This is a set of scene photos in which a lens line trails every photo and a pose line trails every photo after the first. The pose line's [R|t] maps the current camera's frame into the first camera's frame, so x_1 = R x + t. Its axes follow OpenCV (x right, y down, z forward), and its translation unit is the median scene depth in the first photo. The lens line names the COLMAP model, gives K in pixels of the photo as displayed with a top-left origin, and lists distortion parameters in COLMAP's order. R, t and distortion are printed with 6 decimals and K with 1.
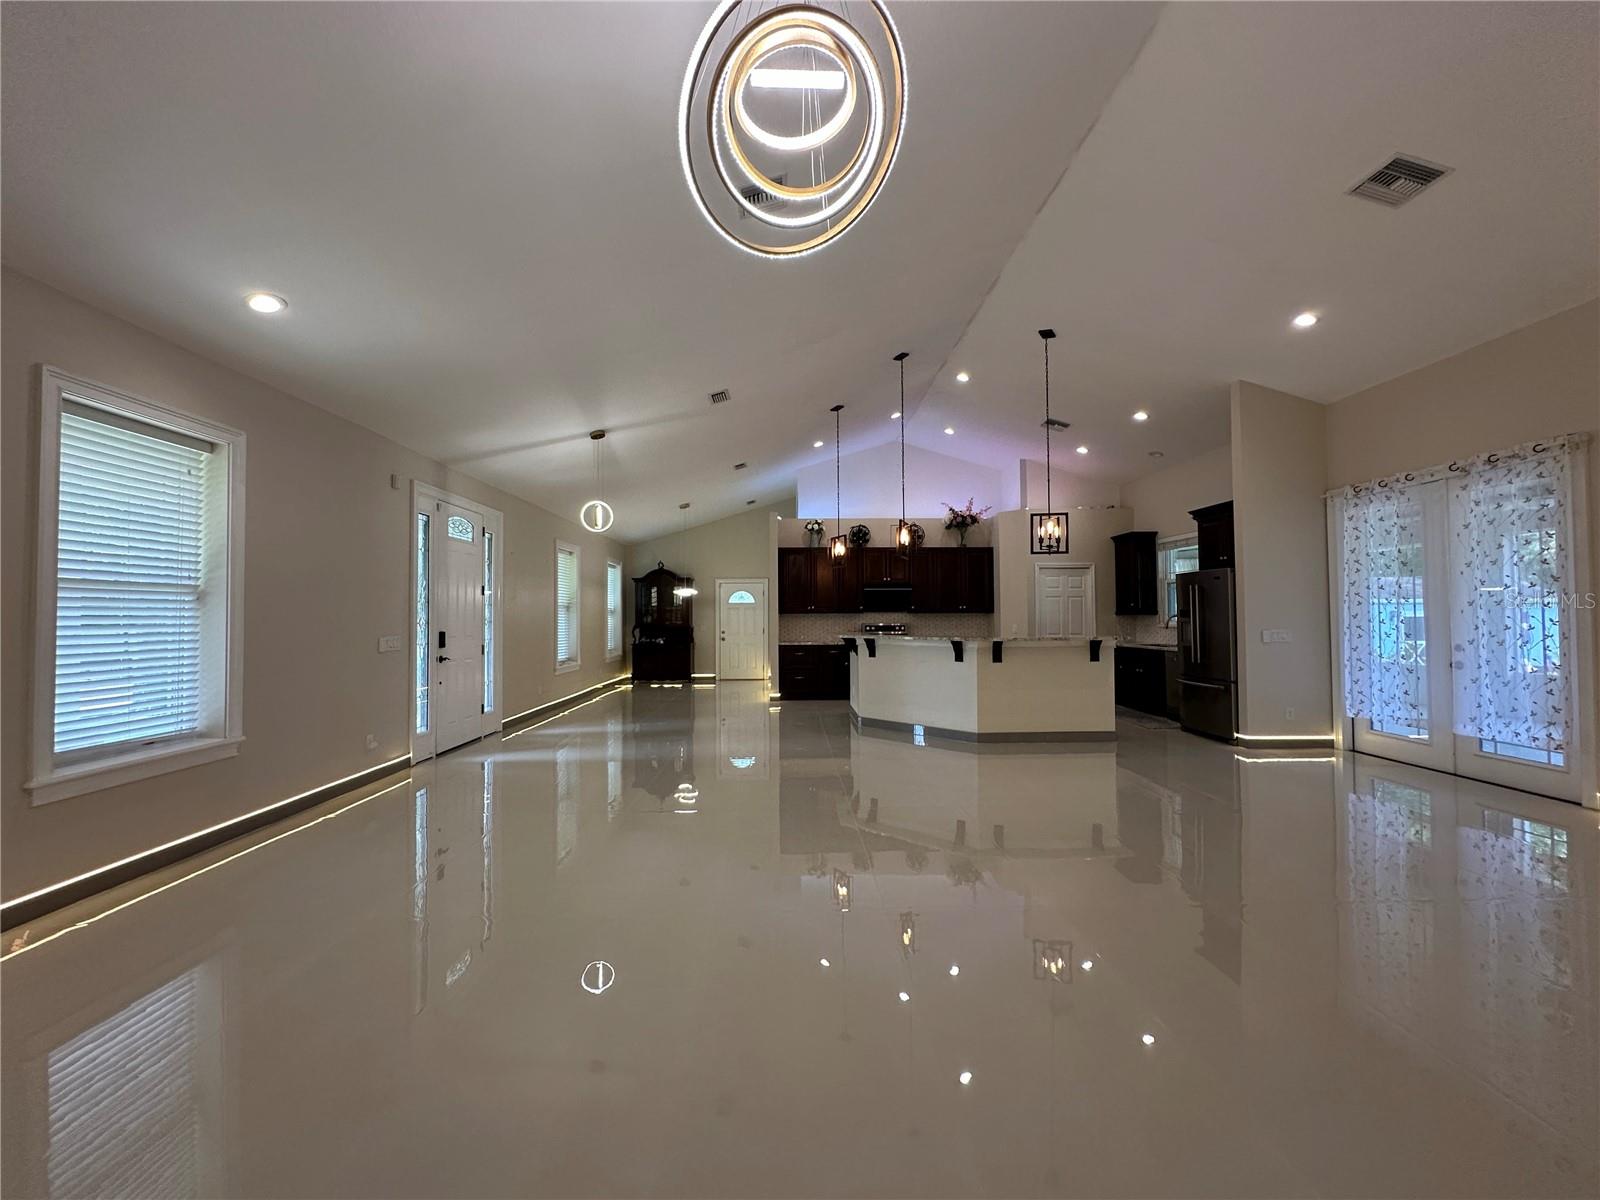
lens RADIAL K [[638.6, 0, 800.1], [0, 638.6, 601.0], [0, 0, 1]] dist [-0.002341, 0.000699]
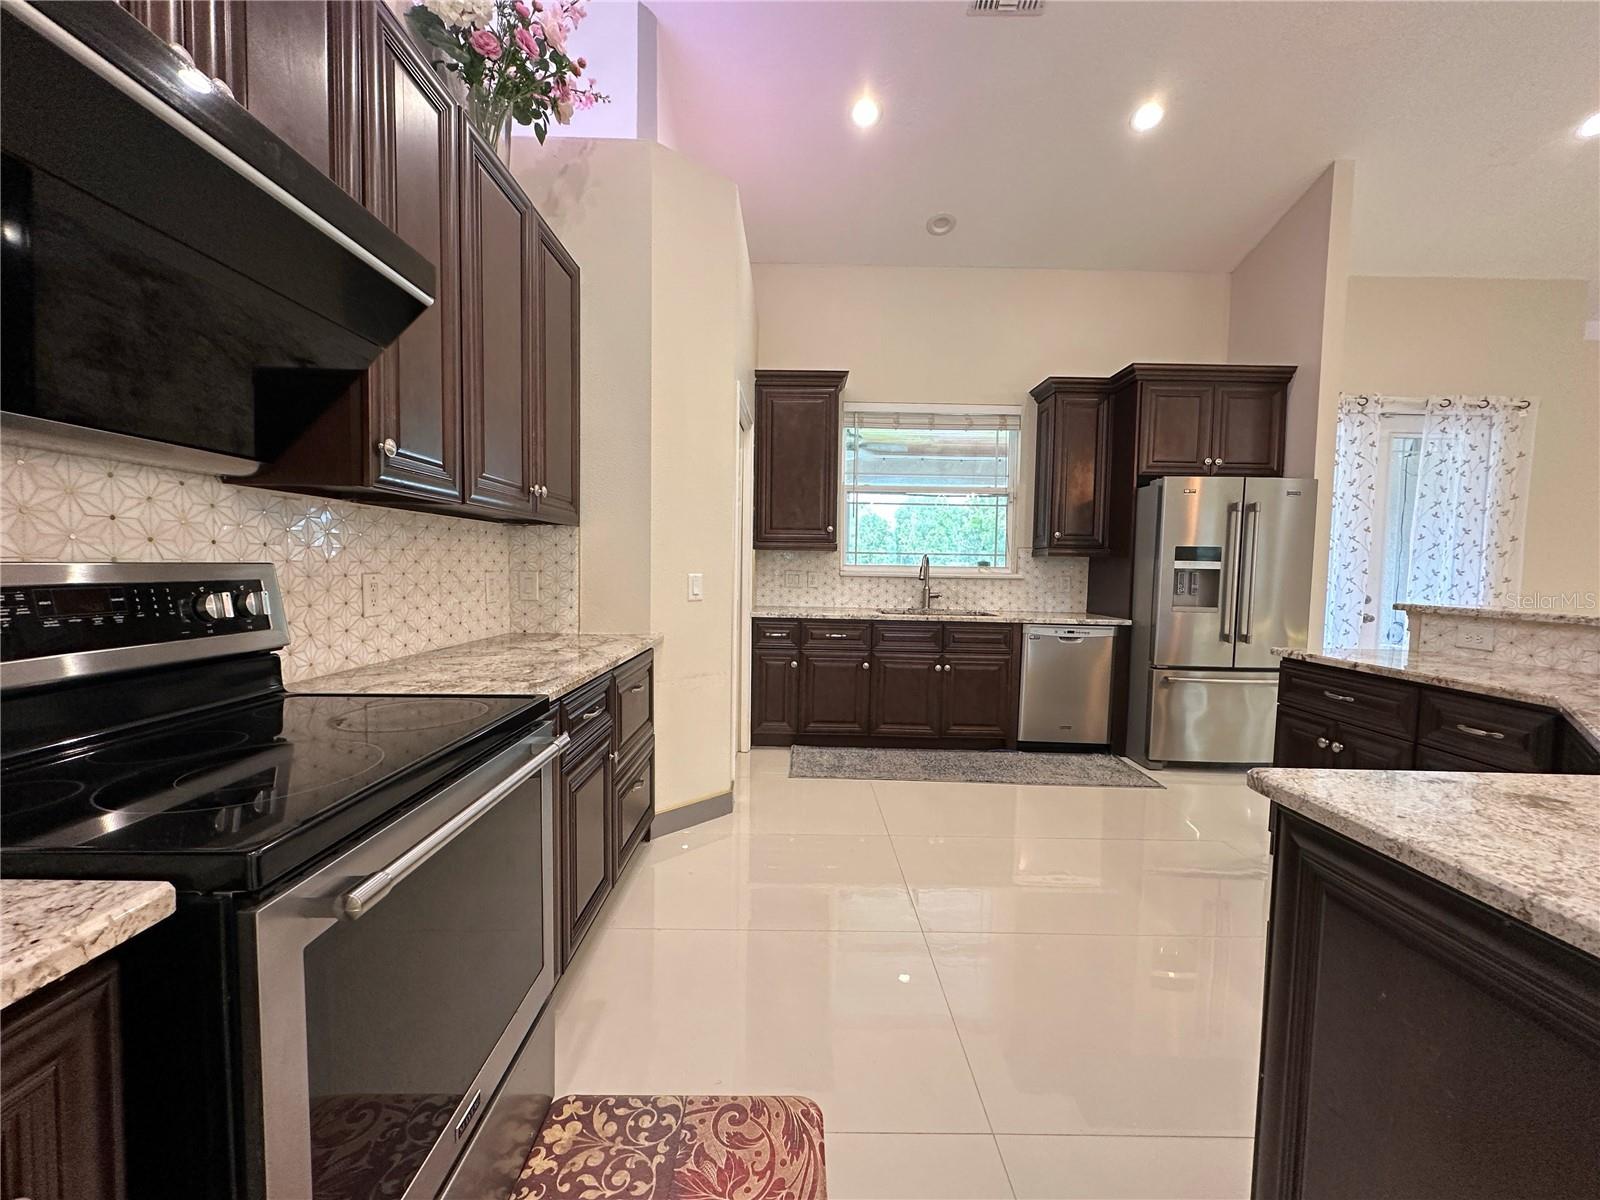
lens RADIAL K [[638.6, 0, 800.1], [0, 638.6, 601.0], [0, 0, 1]] dist [-0.002341, 0.000699]
pose [[0.016945, -0.050422, 0.998584, 0.047870], [-0.044072, 0.997719, 0.051127, 0.035598], [-0.998885, -0.044876, 0.014685, 1.019641]]
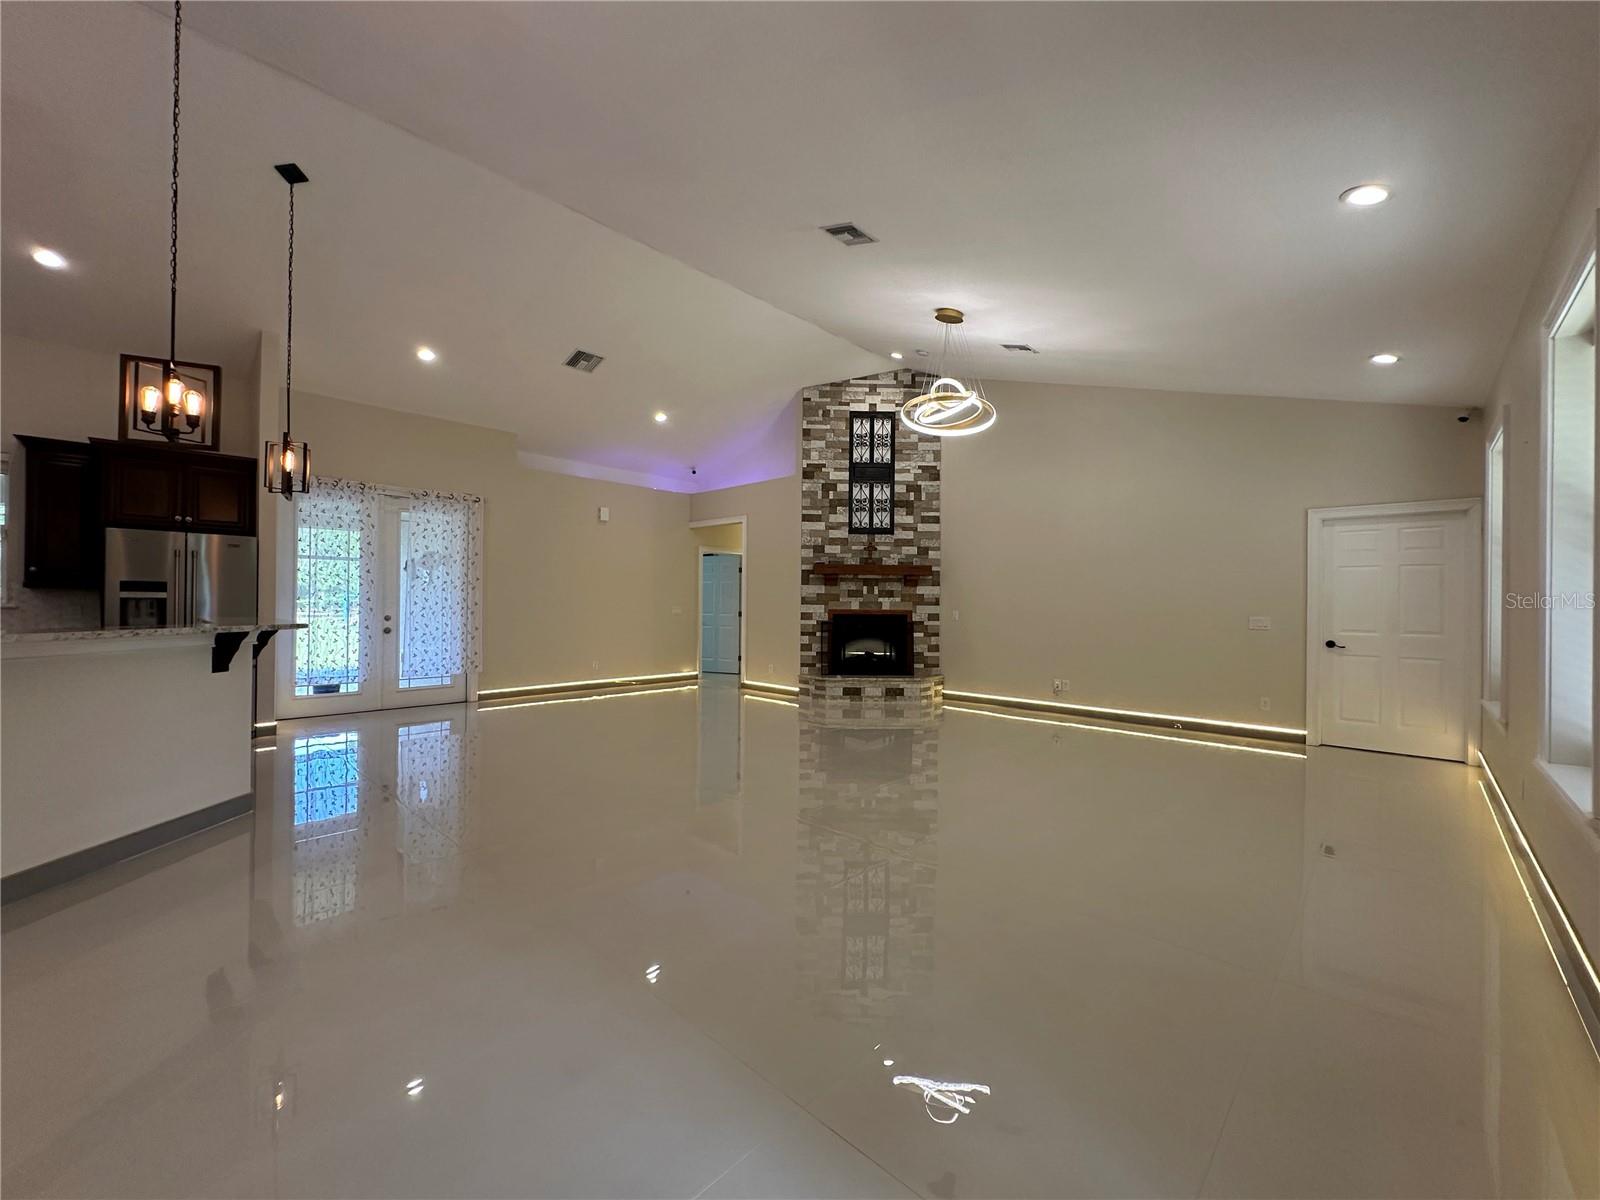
lens RADIAL K [[638.6, 0, 800.1], [0, 638.6, 601.0], [0, 0, 1]] dist [-0.002341, 0.000699]
pose [[-0.708080, 0.002474, 0.706128, -0.332228], [-0.023396, 0.999363, -0.026961, 0.029288], [-0.705744, -0.035611, -0.707571, 0.759036]]
